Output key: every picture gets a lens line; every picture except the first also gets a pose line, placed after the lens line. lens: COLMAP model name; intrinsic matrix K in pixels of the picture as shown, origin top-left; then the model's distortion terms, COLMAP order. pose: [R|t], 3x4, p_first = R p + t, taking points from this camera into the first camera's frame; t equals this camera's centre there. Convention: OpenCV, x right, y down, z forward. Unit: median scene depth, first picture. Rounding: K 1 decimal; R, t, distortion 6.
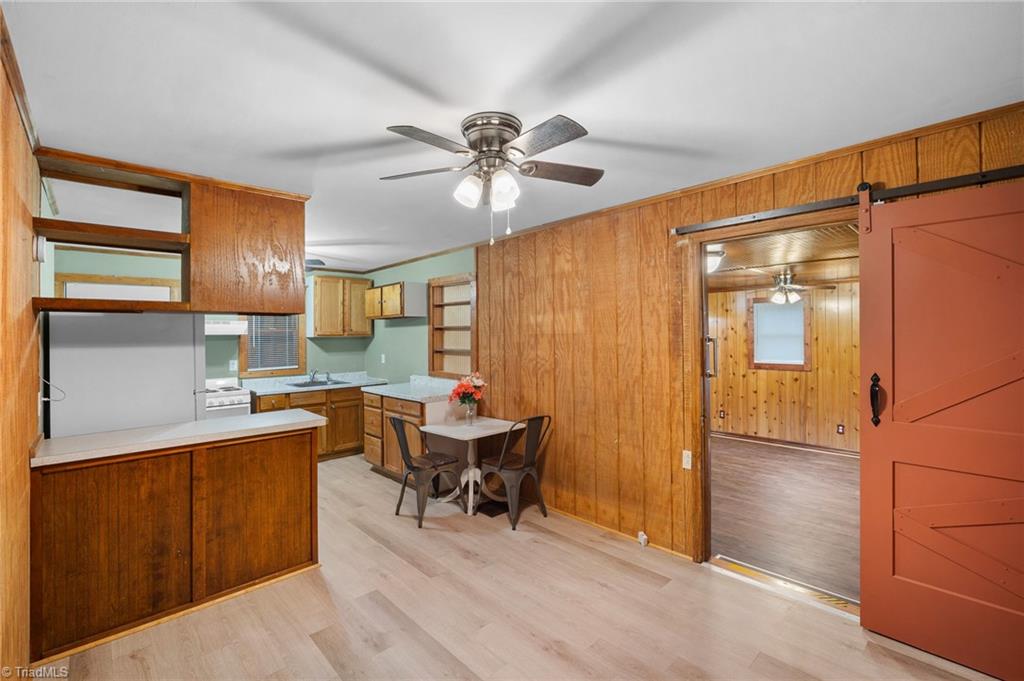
lens RADIAL K [[450.1, 0, 509.9], [0, 450.1, 331.5], [0, 0, 1]] dist [-0.012616, 0.002761]
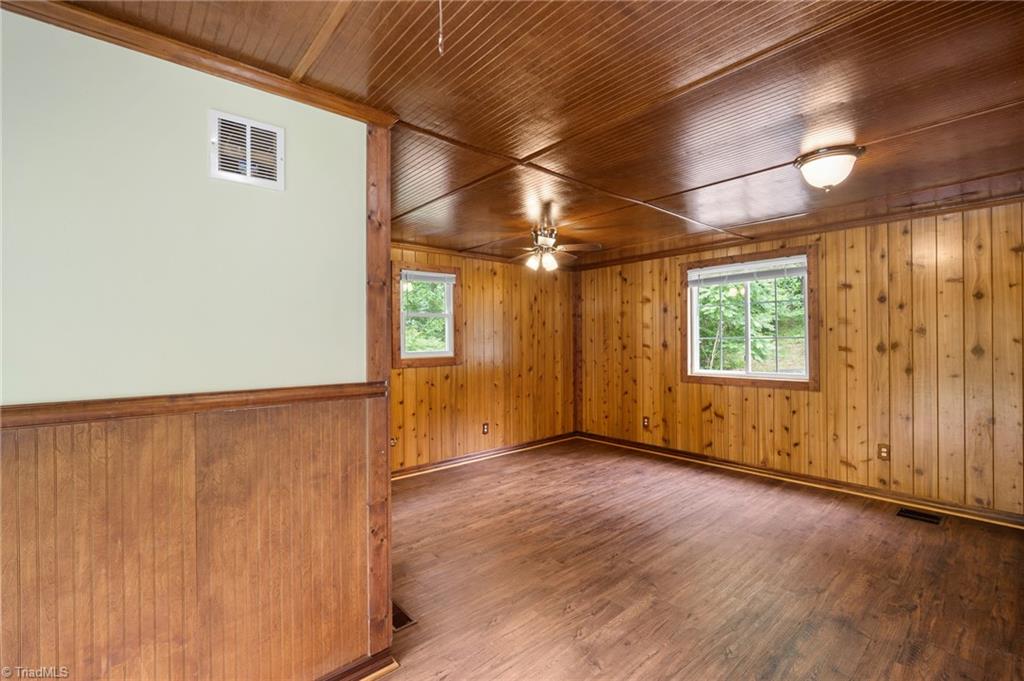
lens RADIAL K [[450.1, 0, 505.6], [0, 450.1, 339.7], [0, 0, 1]] dist [-0.012616, 0.002761]
pose [[0.040601, 0.009968, 0.999126, -0.121235], [0.005490, 0.999933, -0.010199, 0.052421], [-0.999160, 0.005899, 0.040544, 0.868828]]
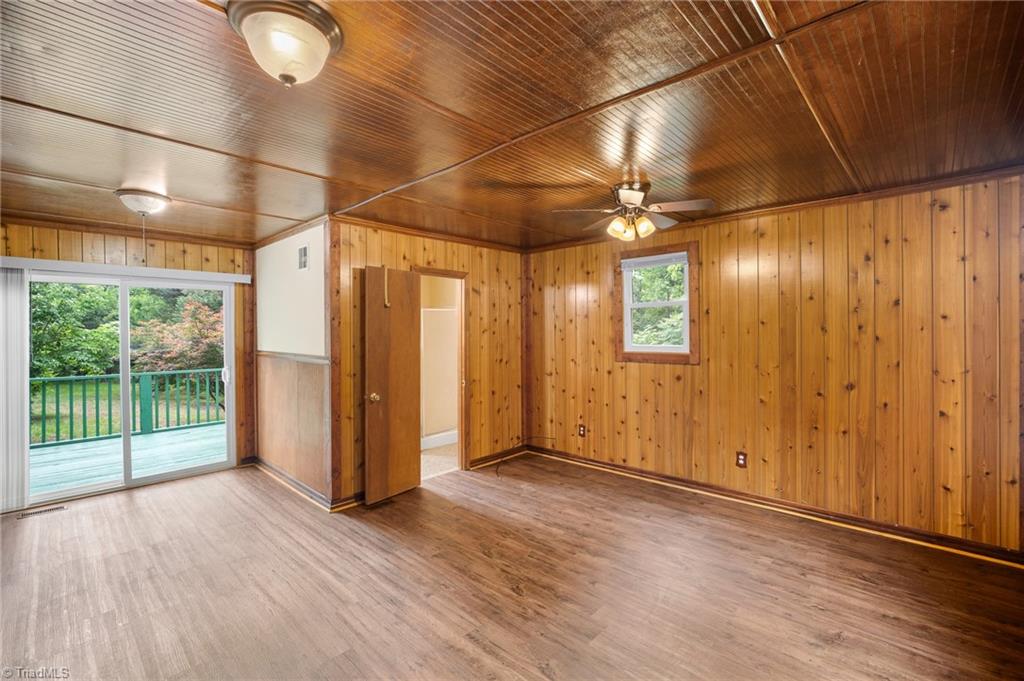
lens RADIAL K [[450.1, 0, 509.9], [0, 450.1, 330.8], [0, 0, 1]] dist [-0.012616, 0.002761]
pose [[0.997657, 0.005905, 0.068158, 0.359965], [-0.006076, 0.999979, 0.002304, 0.041277], [-0.068143, -0.002713, 0.997672, 0.388680]]
